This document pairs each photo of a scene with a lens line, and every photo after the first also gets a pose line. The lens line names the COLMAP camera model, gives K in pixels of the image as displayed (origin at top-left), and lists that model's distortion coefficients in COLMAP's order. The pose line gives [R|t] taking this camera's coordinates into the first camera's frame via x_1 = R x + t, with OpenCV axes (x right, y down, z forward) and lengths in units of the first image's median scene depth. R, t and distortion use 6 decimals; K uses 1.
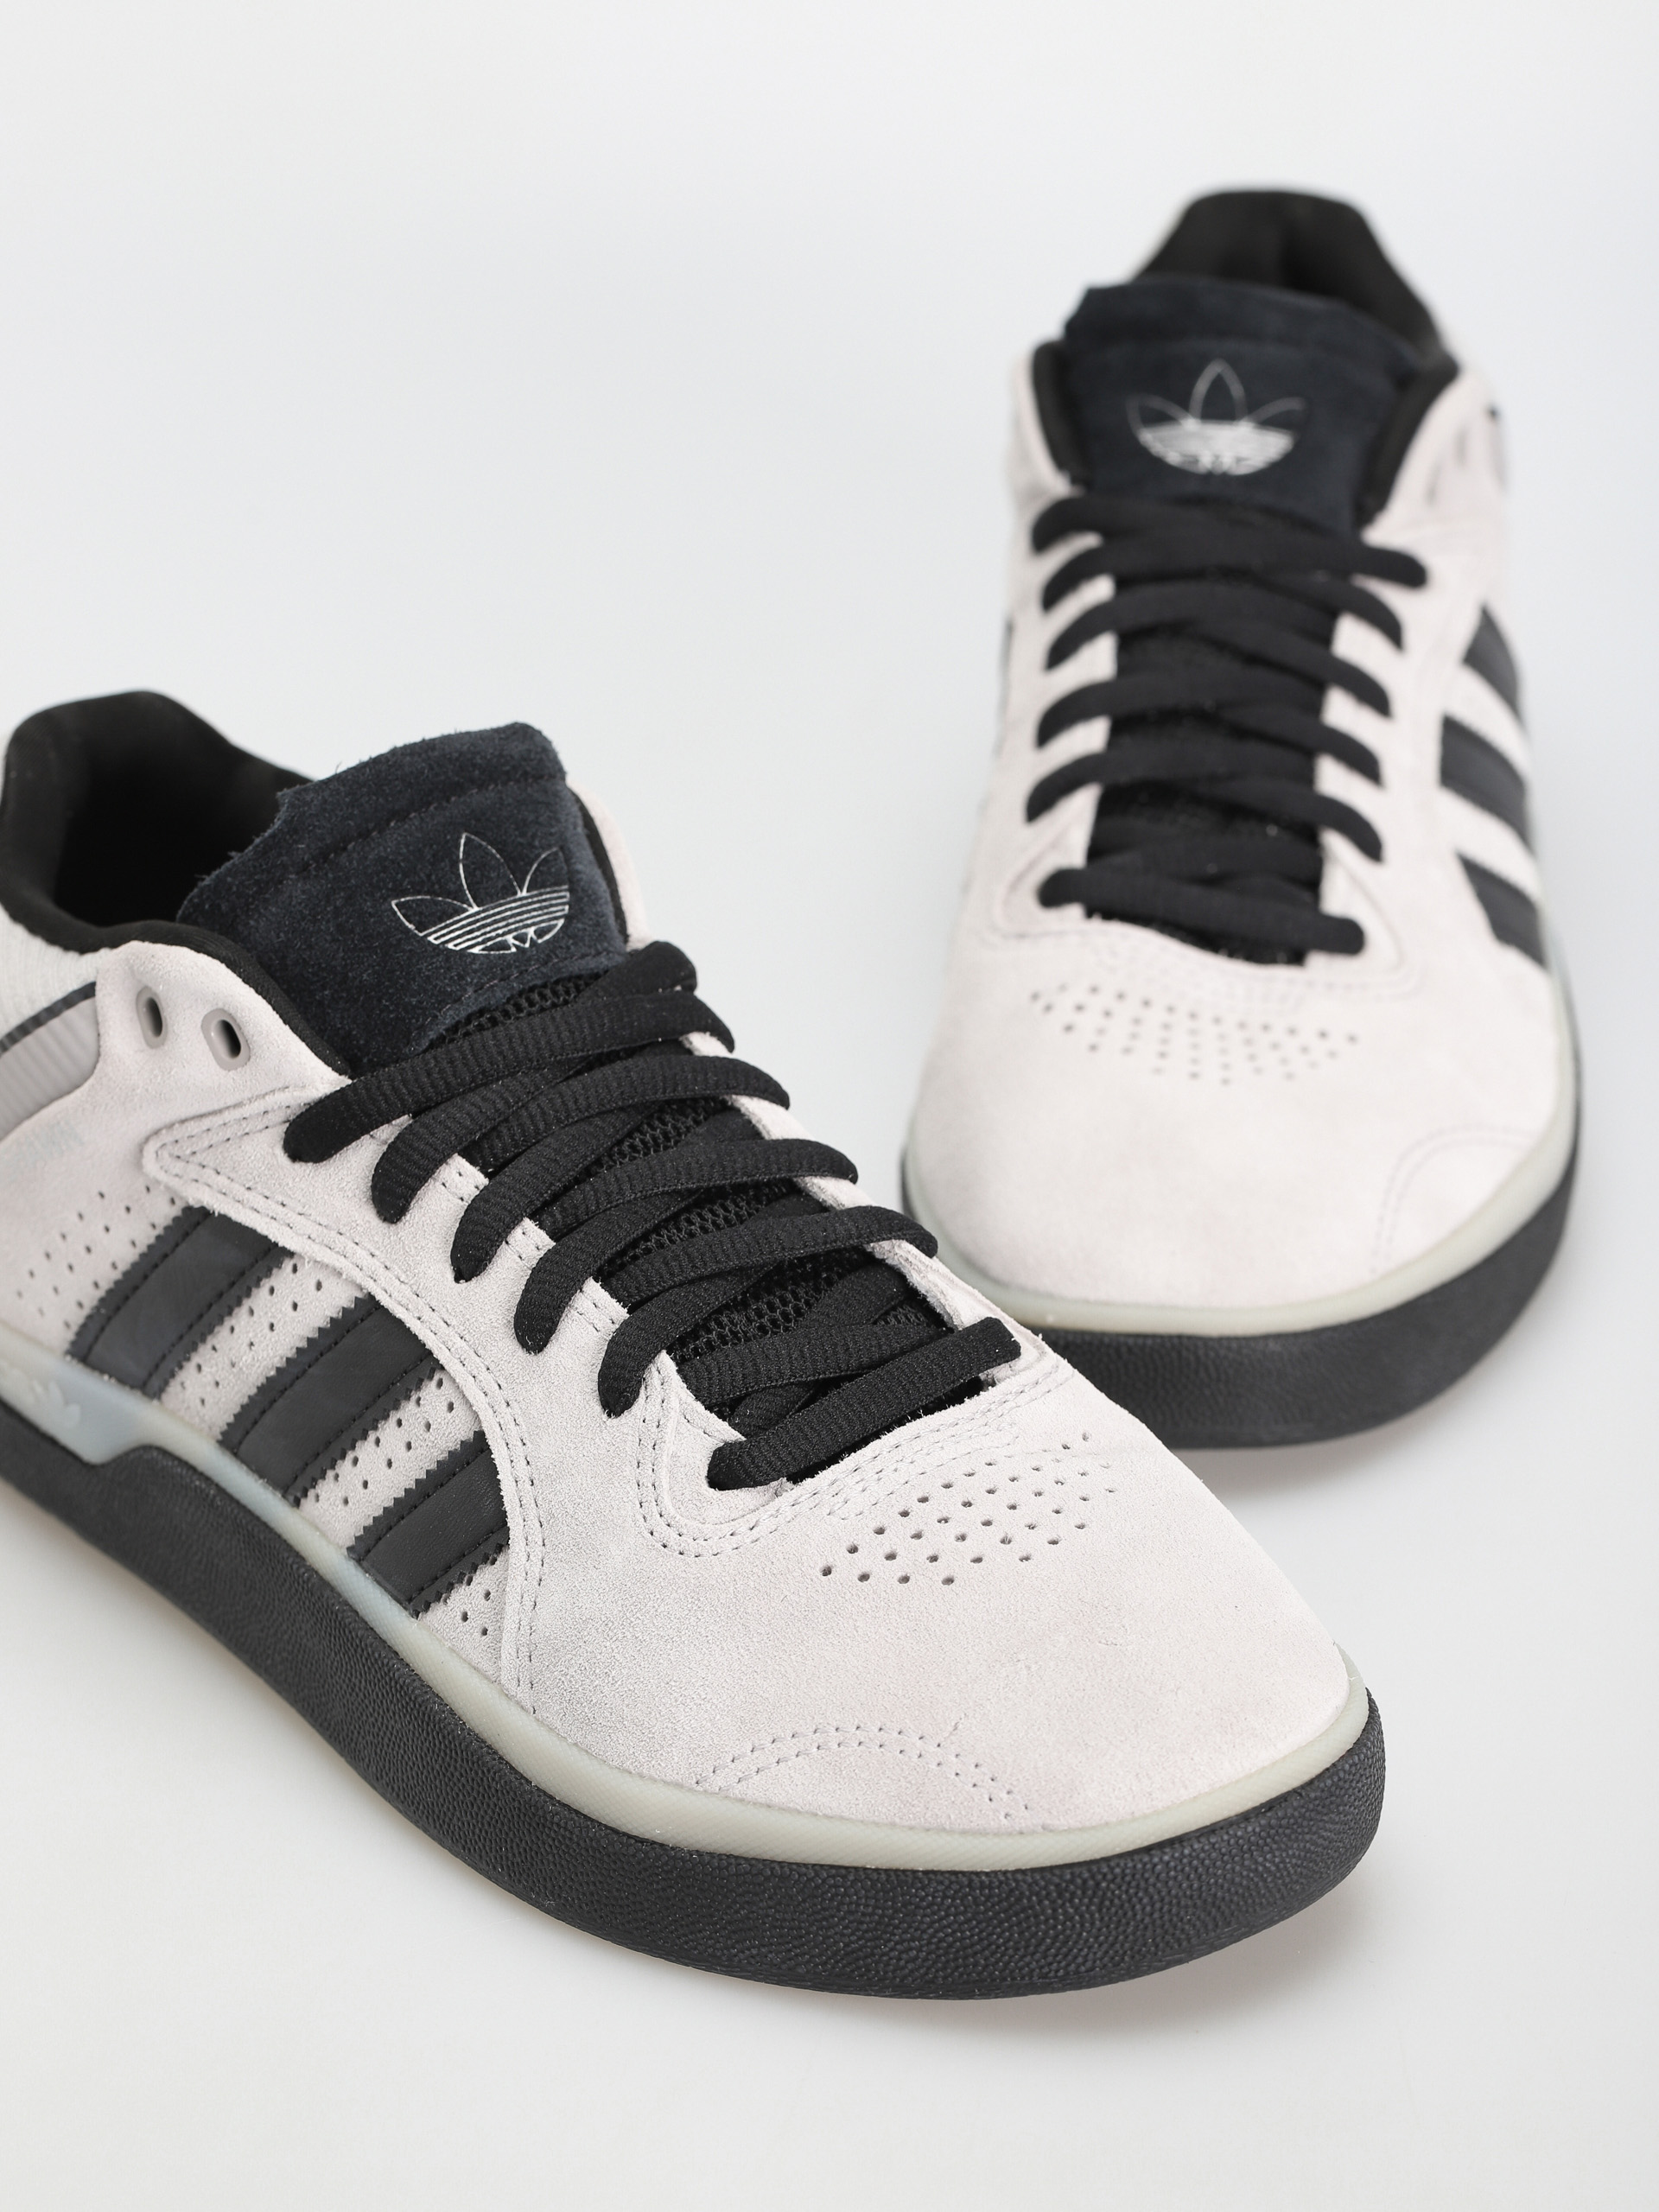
lens RADIAL K [[7843.6, 0, 830.8], [0, 7843.6, 1105.6], [0, 0, 1]] dist [-0.366939, 0.000000]
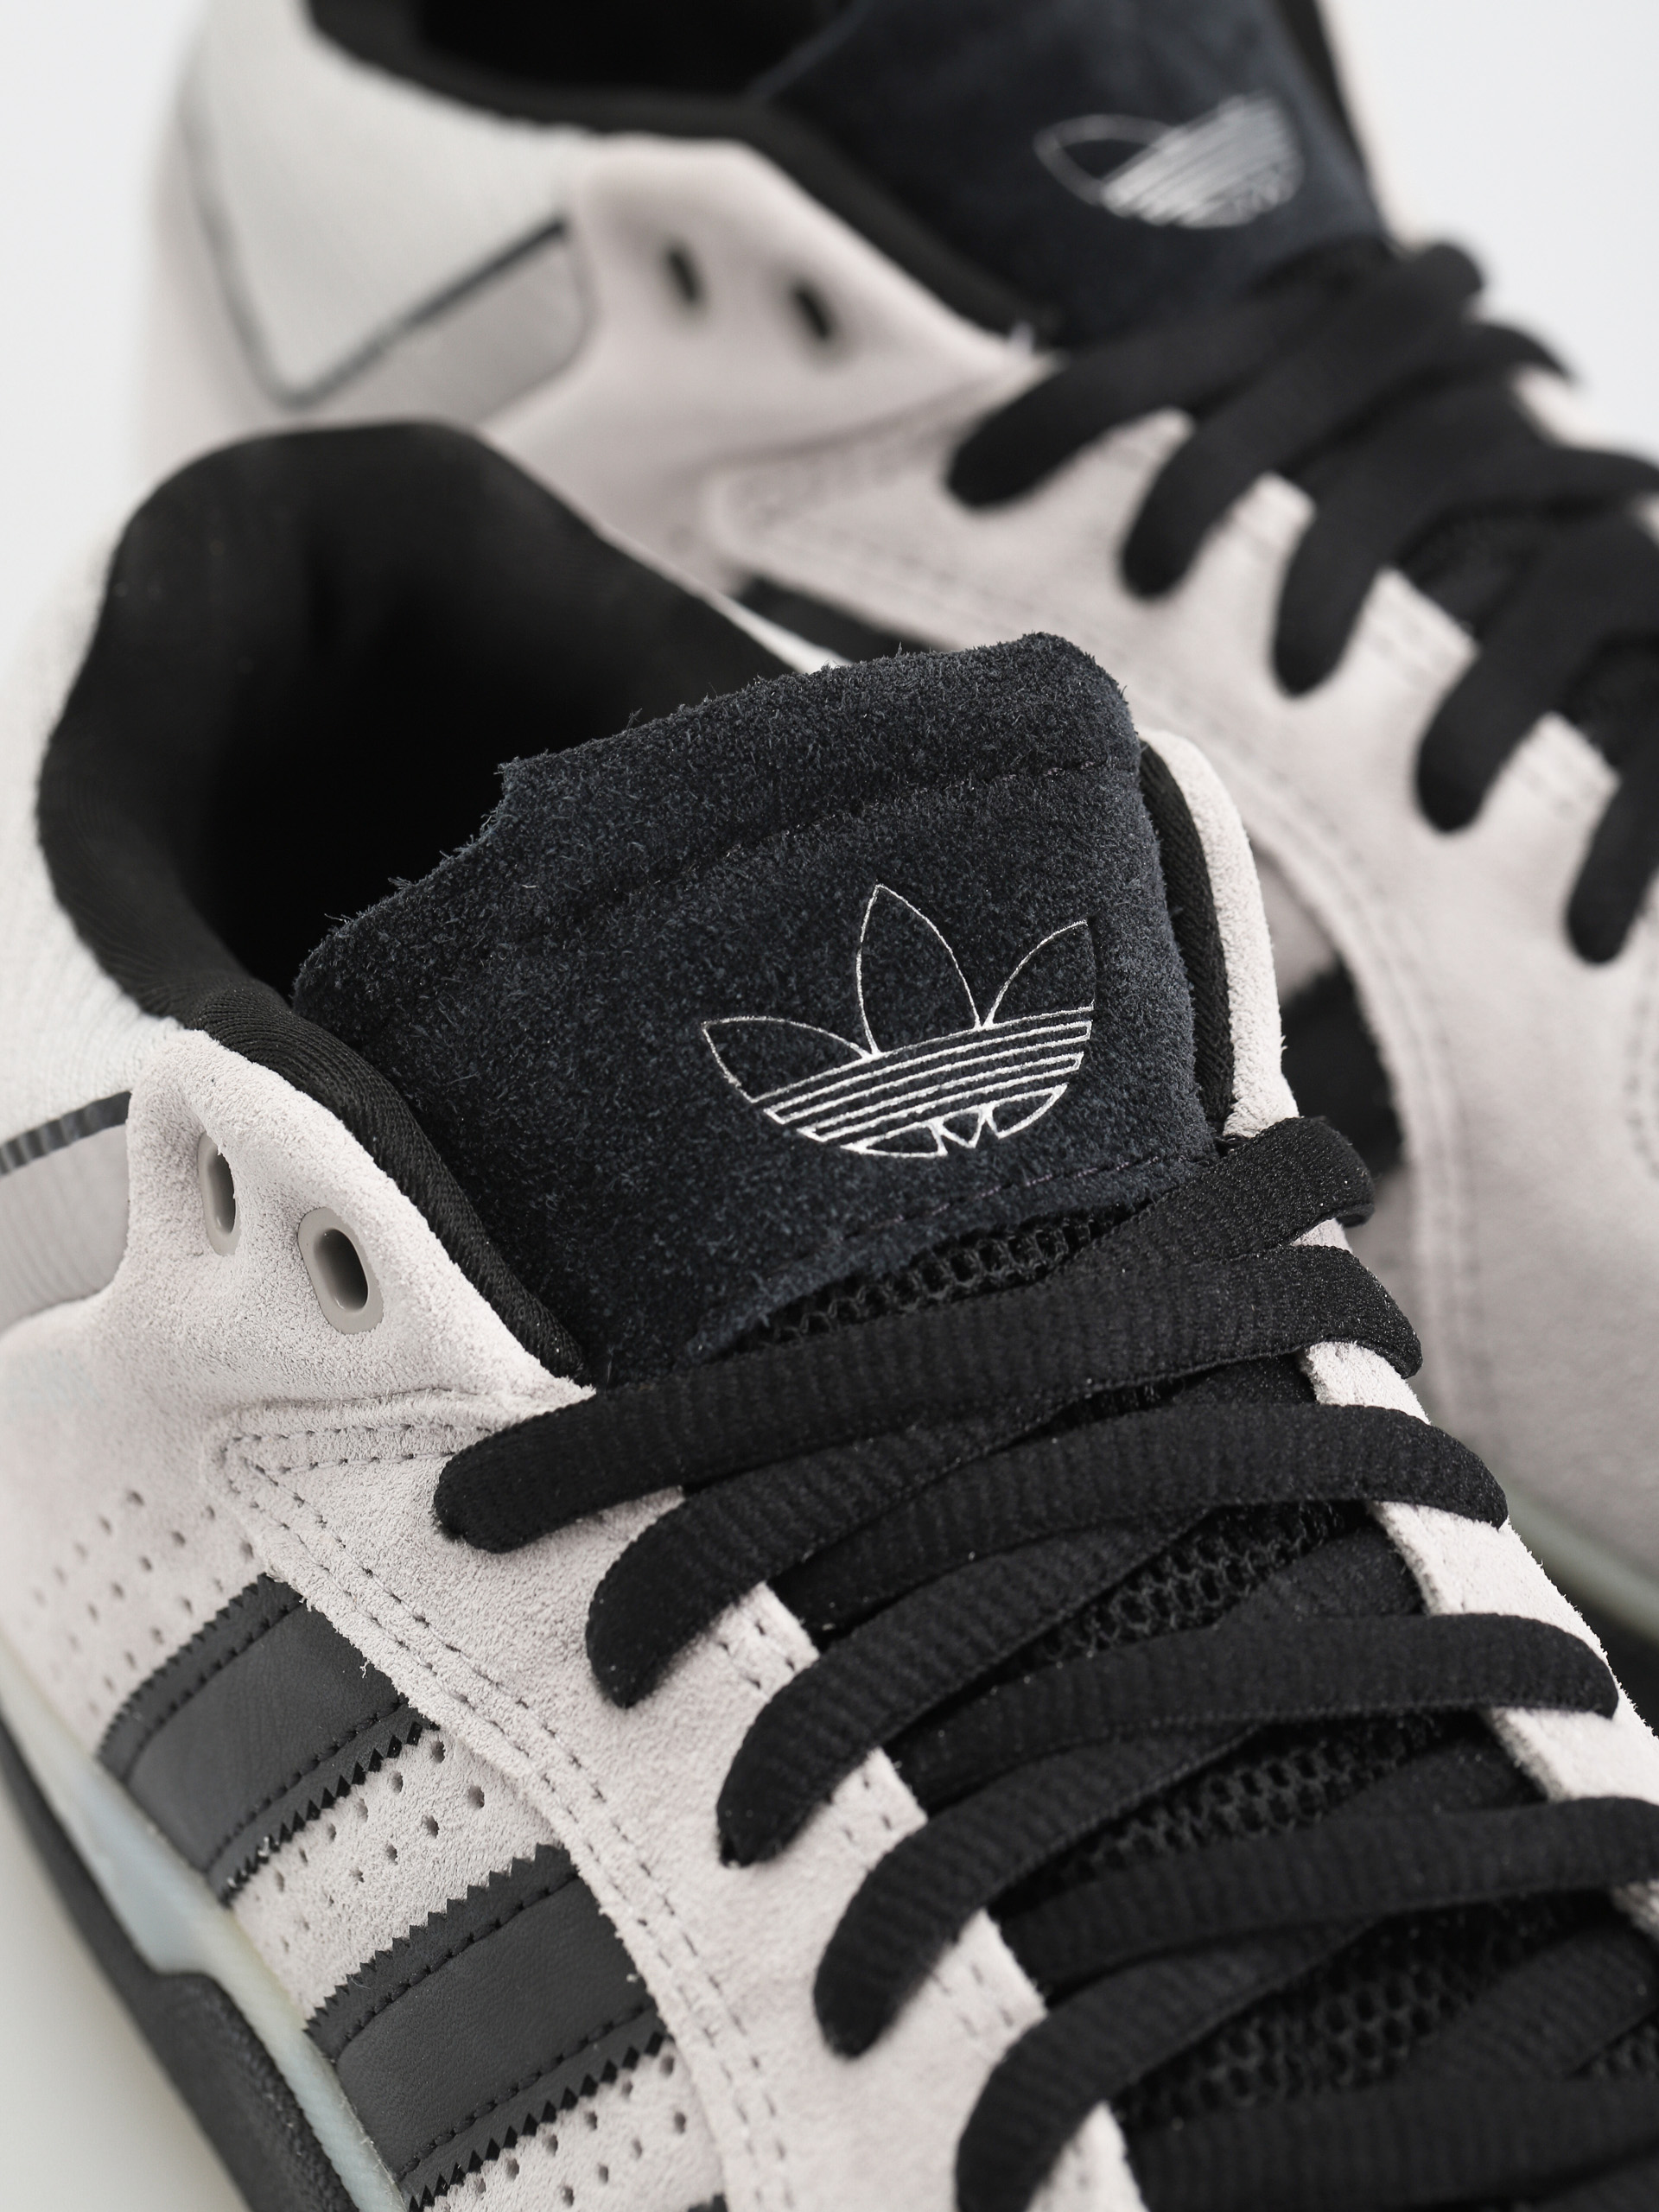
lens RADIAL K [[7843.6, 0, 830.7], [0, 7843.6, 1103.8], [0, 0, 1]] dist [-0.366939, 0.000000]
pose [[0.974703, 0.109529, -0.194825, 0.045632], [-0.085350, 0.988035, 0.128461, -0.083891], [0.206564, -0.108583, 0.972389, 0.540569]]
